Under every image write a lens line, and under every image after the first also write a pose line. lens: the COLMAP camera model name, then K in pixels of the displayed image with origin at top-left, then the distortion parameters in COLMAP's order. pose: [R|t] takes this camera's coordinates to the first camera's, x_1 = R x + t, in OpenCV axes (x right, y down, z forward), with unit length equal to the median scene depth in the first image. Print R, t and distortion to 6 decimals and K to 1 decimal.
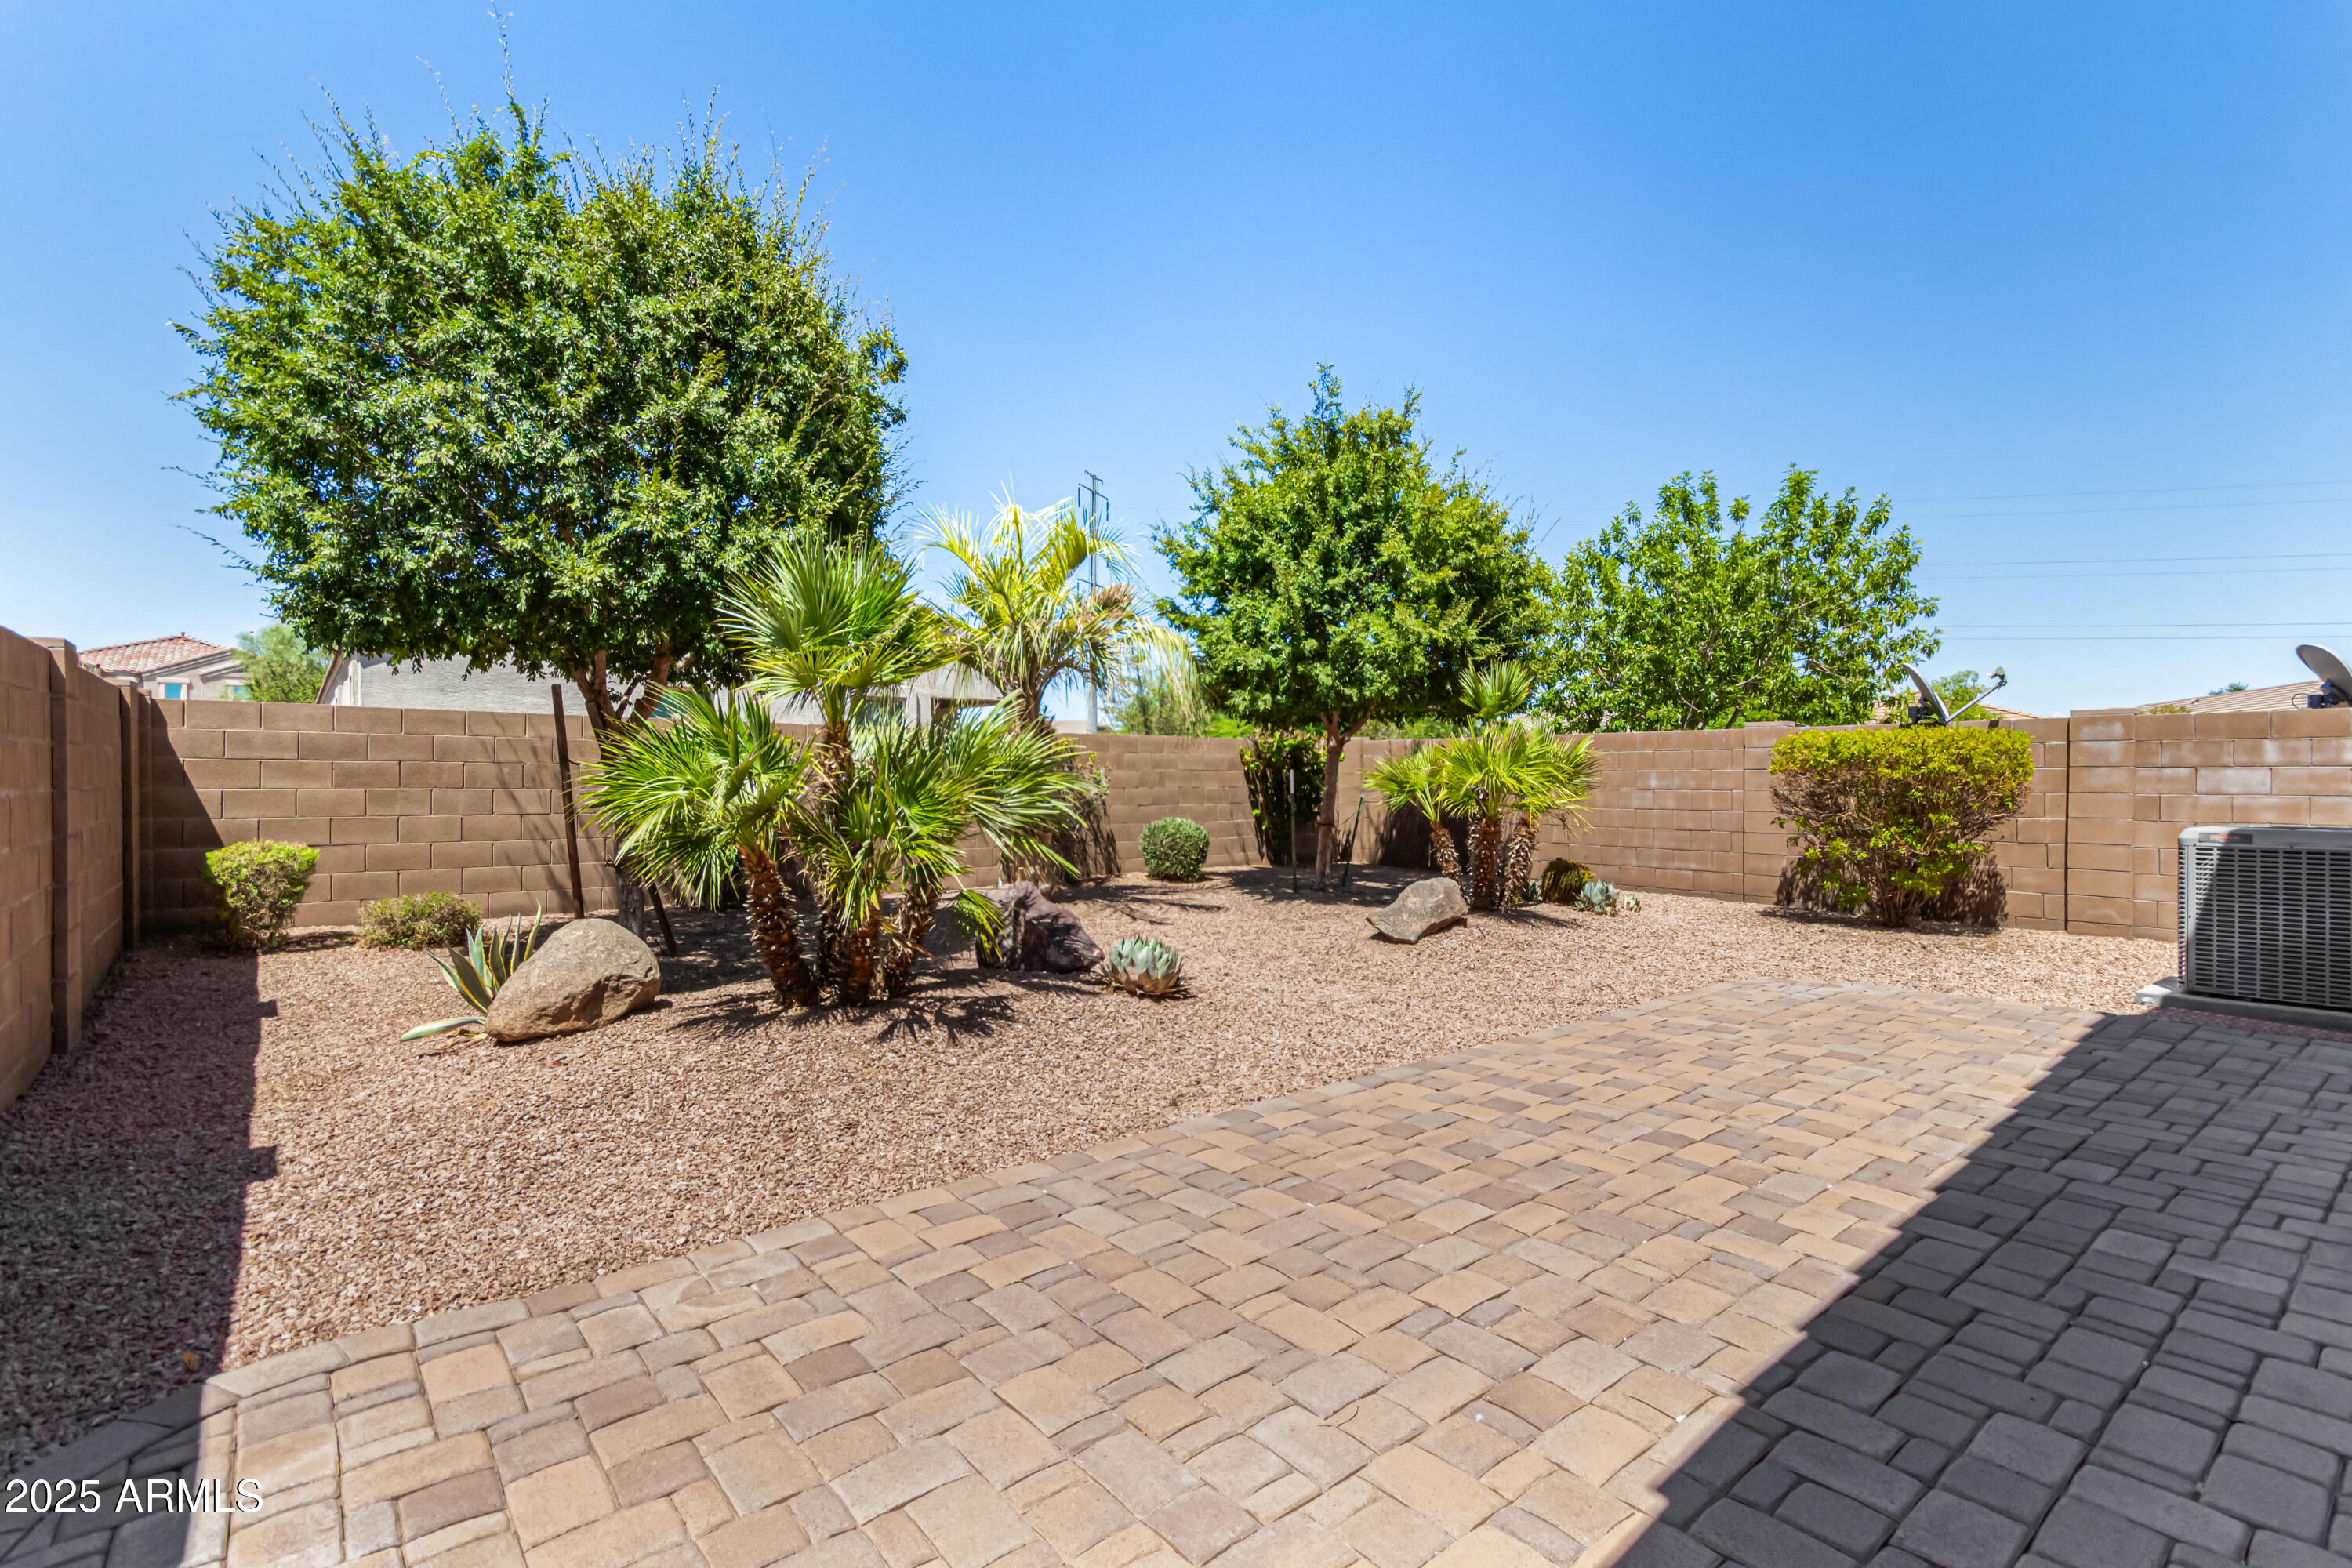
lens RADIAL K [[1093.9, 0, 1176.4], [0, 1093.9, 787.1], [0, 0, 1]] dist [0.014159, -0.000024]
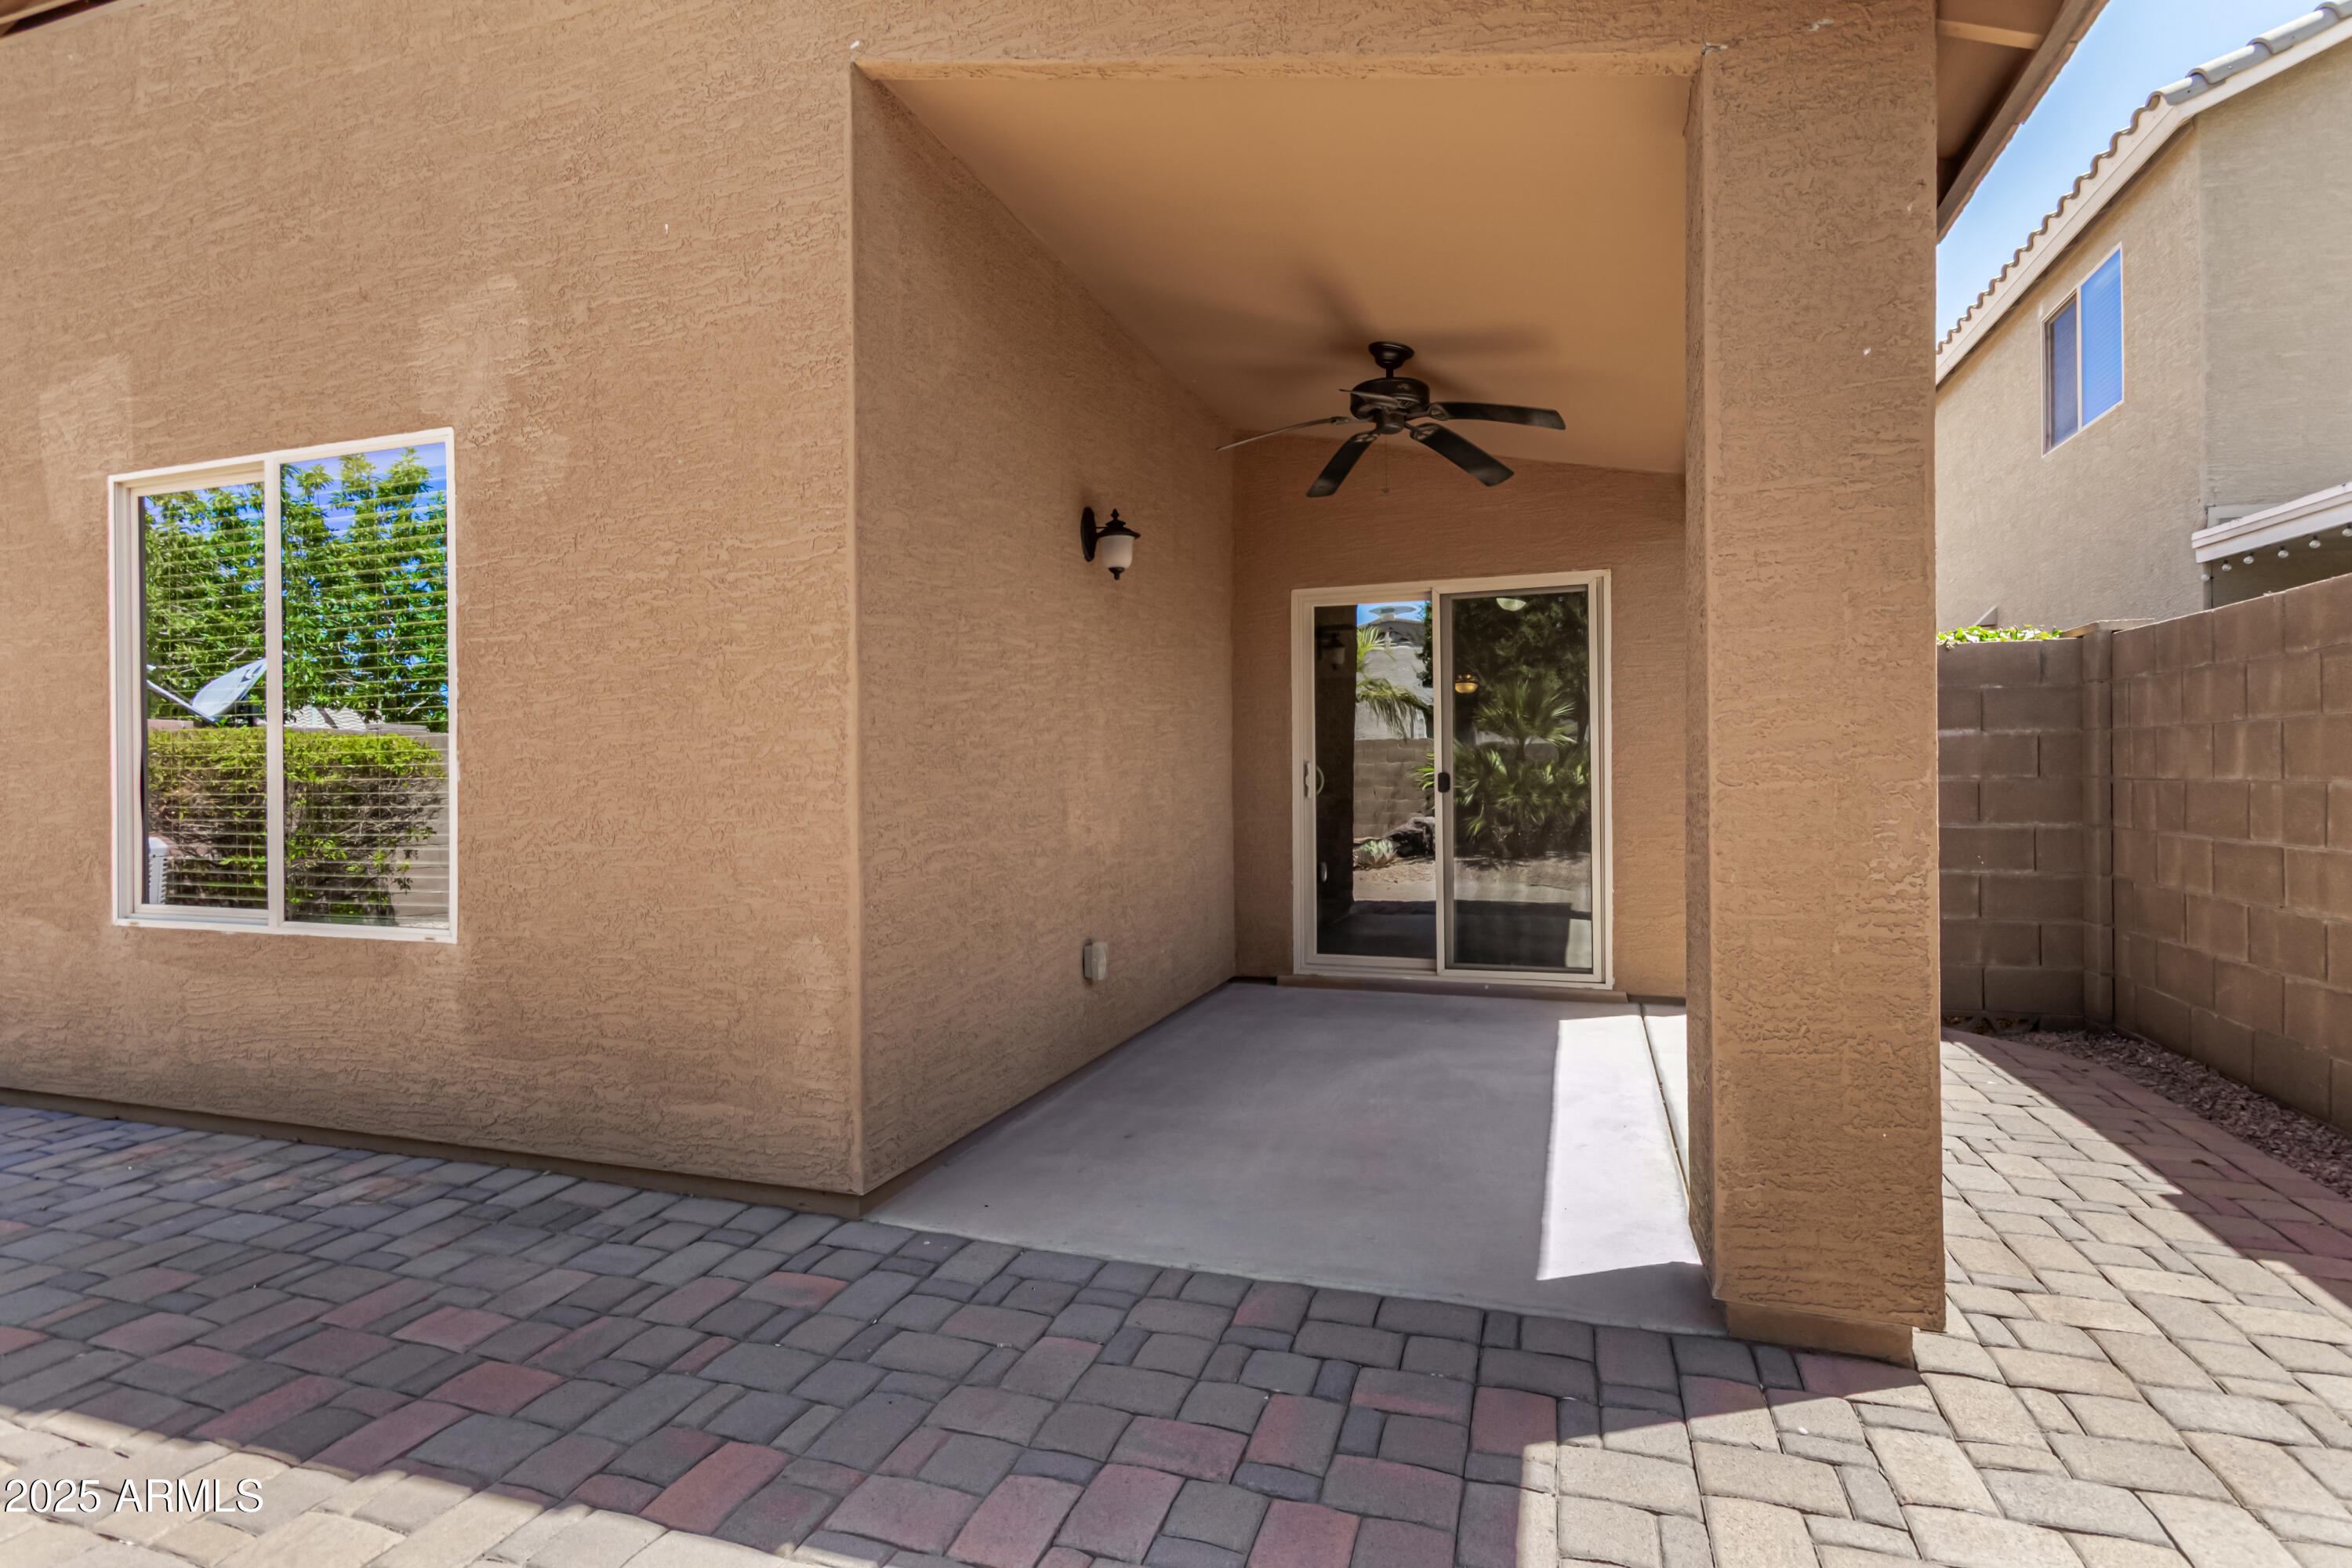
lens RADIAL K [[1093.9, 0, 1183.2], [0, 1093.9, 782.5], [0, 0, 1]] dist [0.014159, -0.000024]
pose [[-0.532461, 0.005766, 0.846435, -0.136599], [0.008782, 0.999961, -0.001288, 0.009674], [-0.846409, 0.006748, -0.532490, 0.977584]]
